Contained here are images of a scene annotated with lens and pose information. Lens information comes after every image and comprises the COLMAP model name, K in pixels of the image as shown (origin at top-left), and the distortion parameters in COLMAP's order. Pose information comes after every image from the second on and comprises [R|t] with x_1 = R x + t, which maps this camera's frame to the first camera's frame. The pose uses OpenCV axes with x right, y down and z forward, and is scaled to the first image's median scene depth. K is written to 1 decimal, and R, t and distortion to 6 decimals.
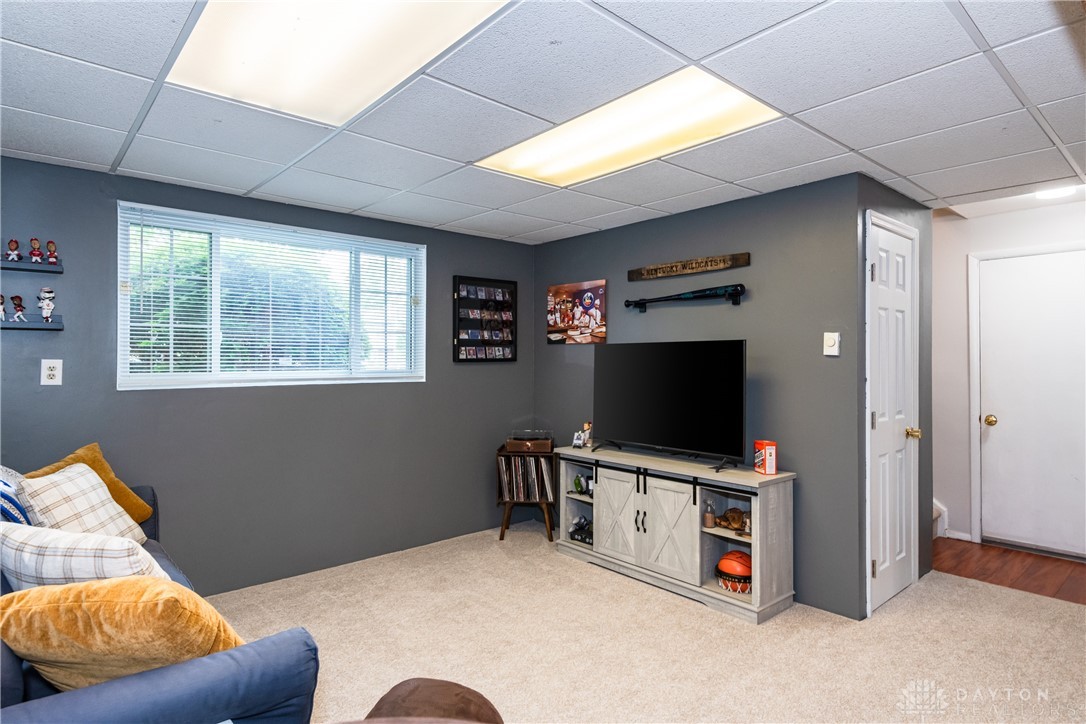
lens RADIAL K [[581.8, 0, 540.5], [0, 581.8, 356.9], [0, 0, 1]] dist [0.034774, -0.006651]
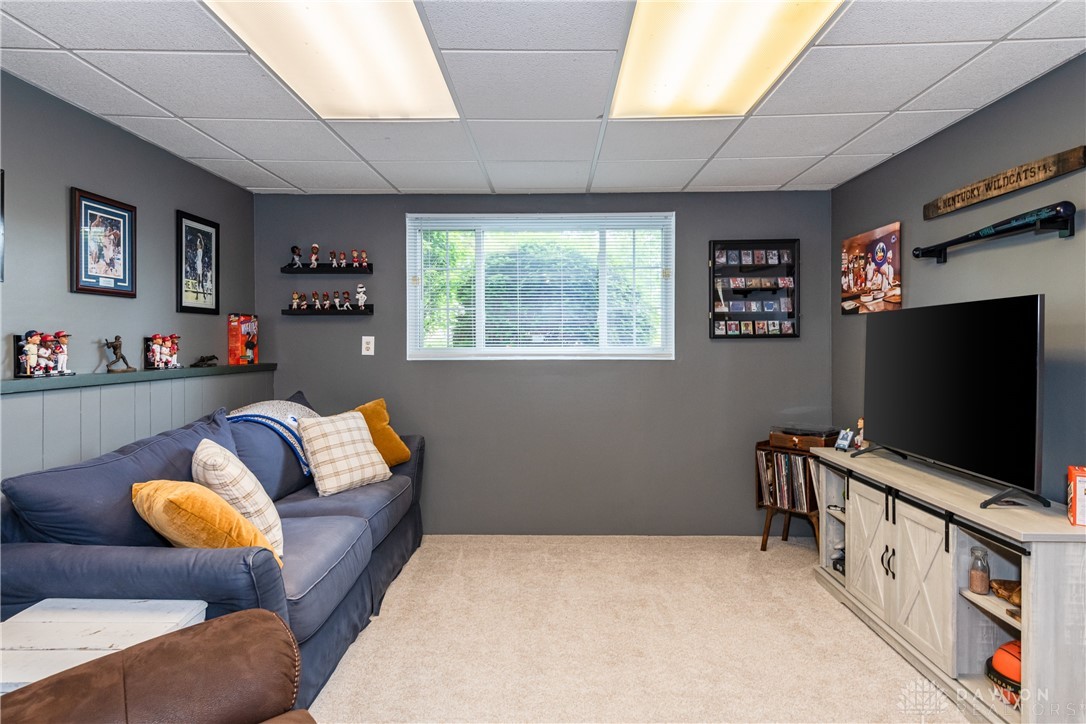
lens RADIAL K [[611.0, 0, 555.2], [0, 611.0, 343.9], [0, 0, 1]] dist [0.043724, -0.011059]
pose [[0.751430, -0.000231, -0.659813, 0.344290], [0.005746, 0.999964, 0.006193, 0.011966], [0.659788, -0.008445, 0.751404, 0.166175]]
